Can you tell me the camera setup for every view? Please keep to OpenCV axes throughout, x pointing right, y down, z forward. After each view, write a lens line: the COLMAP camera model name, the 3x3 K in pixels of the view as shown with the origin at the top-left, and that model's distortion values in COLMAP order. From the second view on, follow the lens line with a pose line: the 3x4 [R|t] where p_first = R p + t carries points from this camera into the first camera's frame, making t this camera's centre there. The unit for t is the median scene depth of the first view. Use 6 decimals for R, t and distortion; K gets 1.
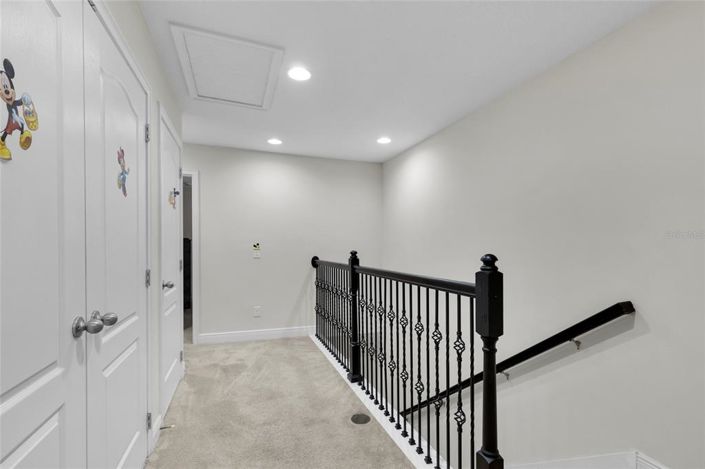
lens RADIAL K [[356.1, 0, 352.2], [0, 356.1, 237.4], [0, 0, 1]] dist [-0.000169, -0.000158]
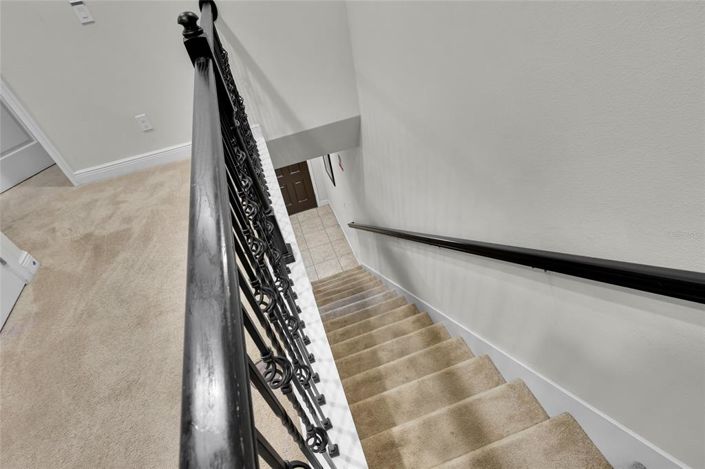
lens RADIAL K [[356.1, 0, 352.7], [0, 356.1, 235.8], [0, 0, 1]] dist [-0.000169, -0.000158]
pose [[0.990482, -0.099218, -0.095400, 0.175893], [0.137613, 0.728187, 0.671421, -0.028056], [0.002852, -0.678159, 0.734910, 0.499162]]
